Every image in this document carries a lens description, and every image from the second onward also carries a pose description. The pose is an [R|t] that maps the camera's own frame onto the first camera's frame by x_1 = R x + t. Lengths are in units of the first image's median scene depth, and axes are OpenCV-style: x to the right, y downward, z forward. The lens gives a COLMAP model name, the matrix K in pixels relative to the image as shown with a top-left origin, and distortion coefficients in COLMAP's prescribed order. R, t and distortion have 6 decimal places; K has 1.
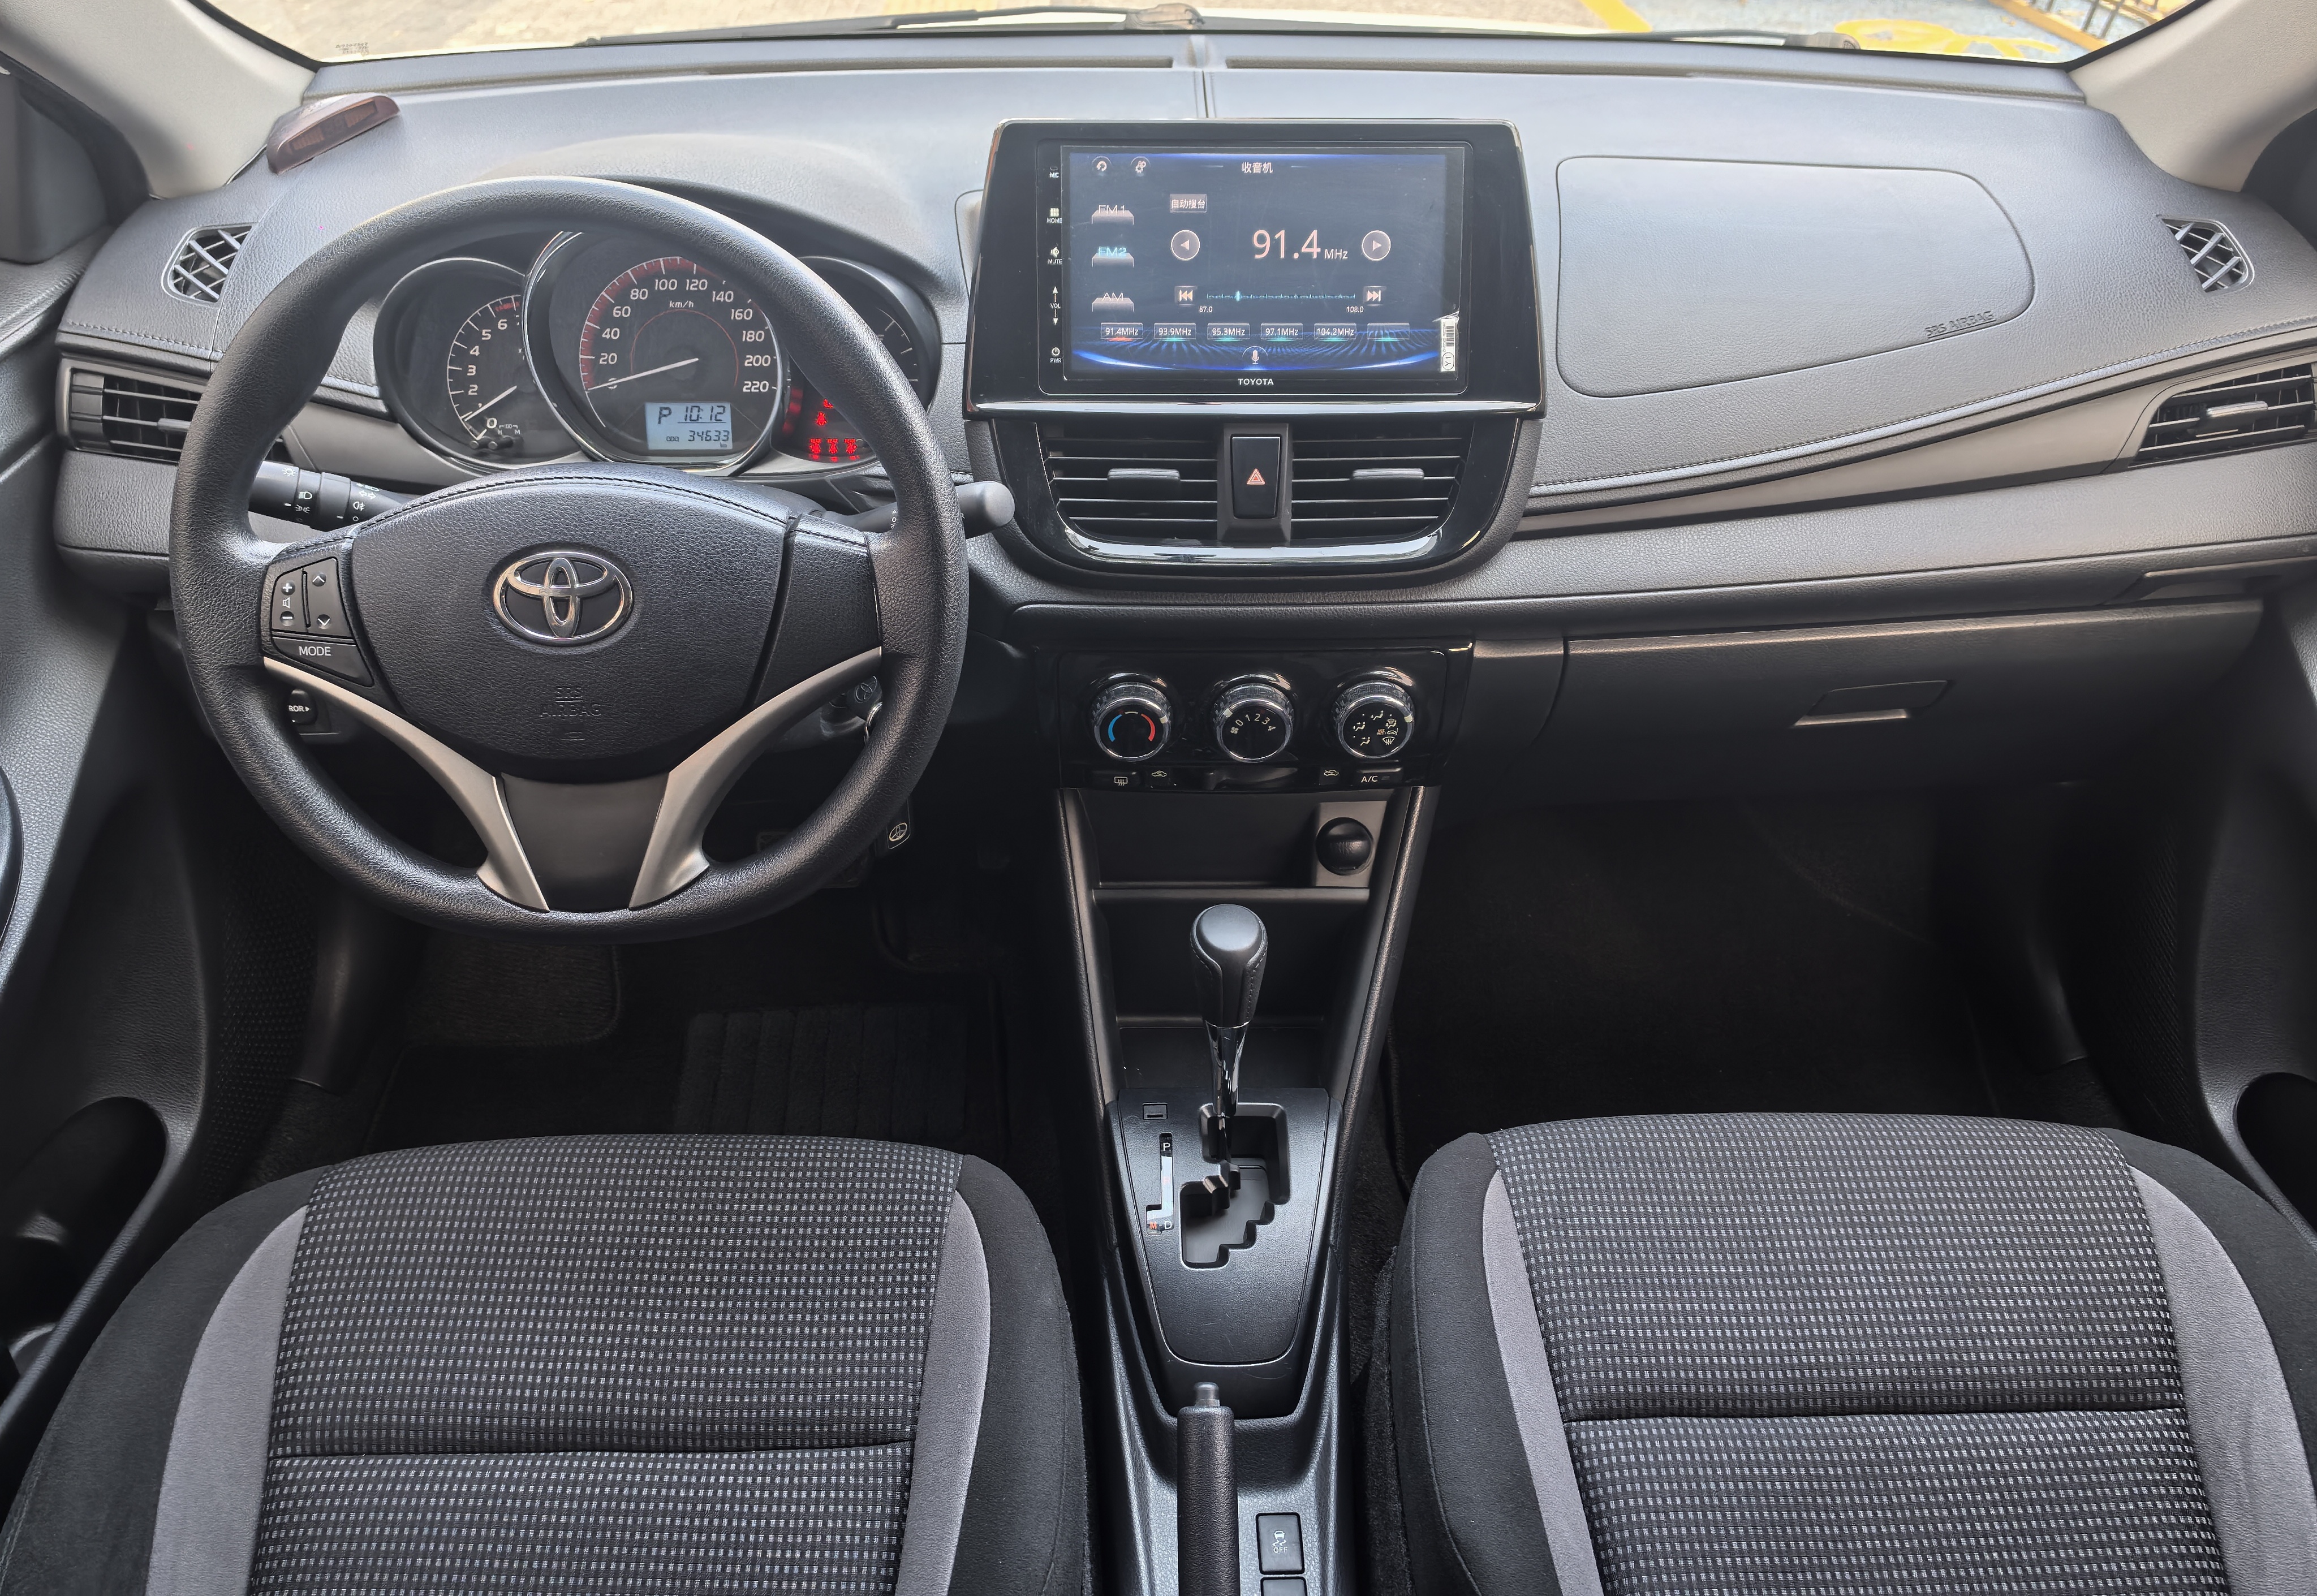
lens RADIAL K [[1883.1, 0, 1165.6], [0, 1883.1, 731.9], [0, 0, 1]] dist [0.117950, -0.194060]
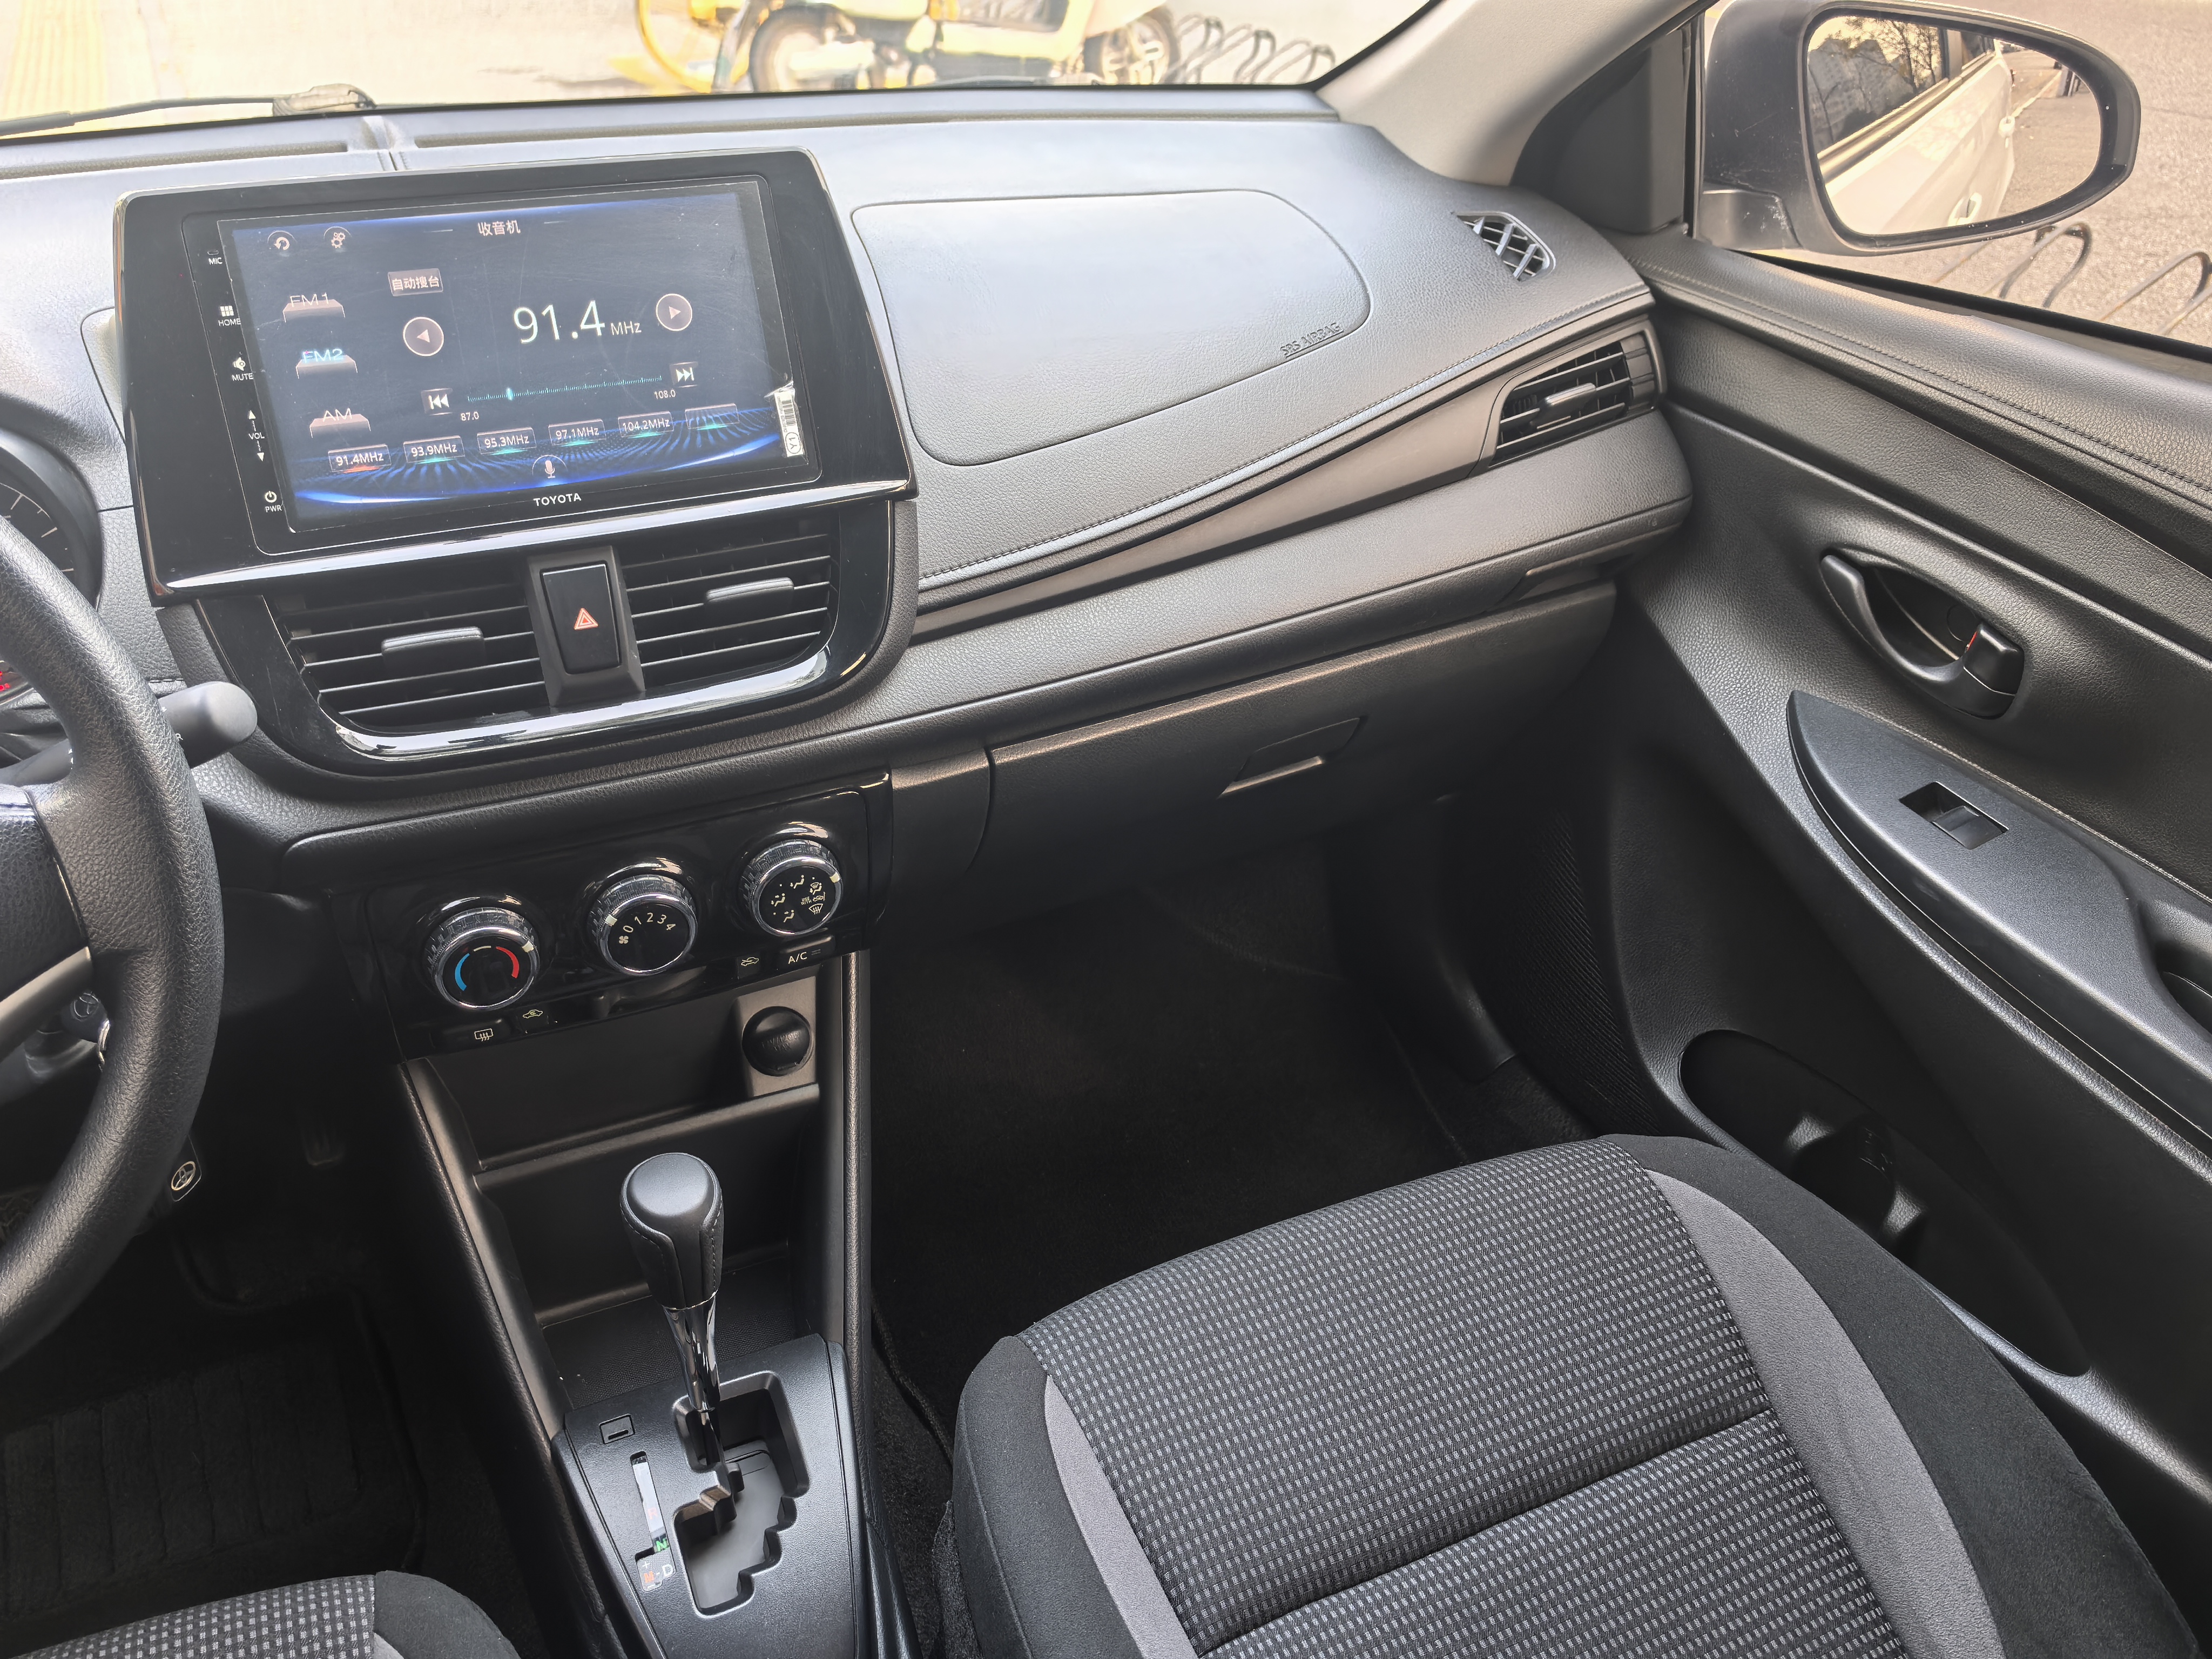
lens RADIAL K [[1783.5, 0, 1106.0], [0, 1783.5, 829.5], [0, 0, 1]] dist [0.072132, -0.106149]
pose [[0.920143, -0.204783, 0.333766, -0.019052], [0.209165, 0.977606, 0.023175, -0.021580], [-0.331038, 0.048488, 0.942371, 0.229405]]
